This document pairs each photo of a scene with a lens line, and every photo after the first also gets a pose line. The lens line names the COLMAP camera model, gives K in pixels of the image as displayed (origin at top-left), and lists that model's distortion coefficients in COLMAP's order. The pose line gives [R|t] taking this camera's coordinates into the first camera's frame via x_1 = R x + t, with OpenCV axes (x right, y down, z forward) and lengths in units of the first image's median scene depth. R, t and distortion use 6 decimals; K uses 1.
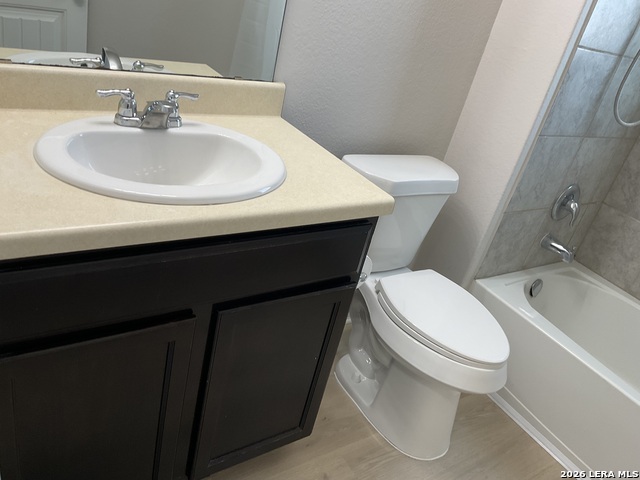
lens RADIAL K [[548.6, 0, 319.1], [0, 548.6, 237.2], [0, 0, 1]] dist [0.012309, -0.028717]
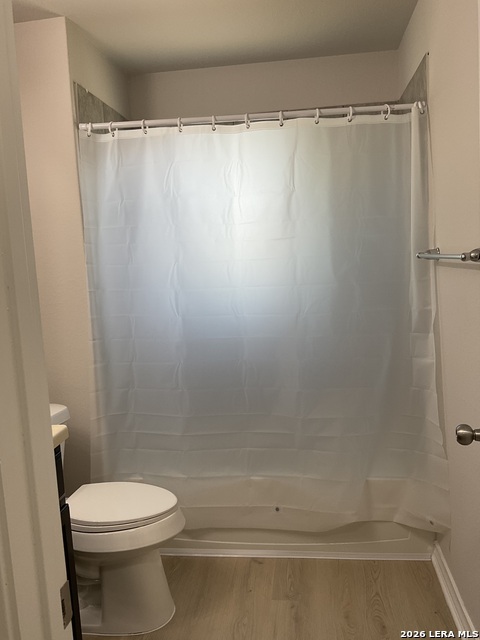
lens RADIAL K [[548.6, 0, 240.9], [0, 548.6, 316.6], [0, 0, 1]] dist [0.012309, -0.028717]
pose [[0.629922, -0.343652, 0.696492, -0.264006], [0.534621, 0.842360, -0.067898, 0.014194], [-0.563364, 0.415130, 0.714344, -0.176200]]
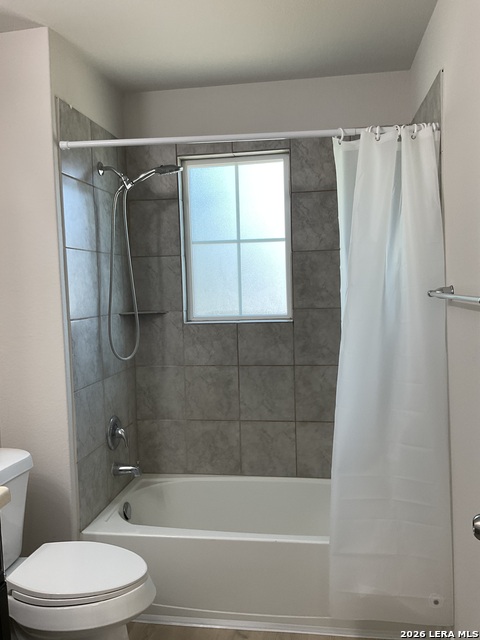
lens RADIAL K [[548.6, 0, 239.2], [0, 548.6, 320.8], [0, 0, 1]] dist [0.012309, -0.028717]
pose [[0.653635, -0.302626, 0.693671, -0.141148], [0.513480, 0.850665, -0.112728, 0.005599], [-0.555967, 0.429869, 0.711417, -0.124396]]
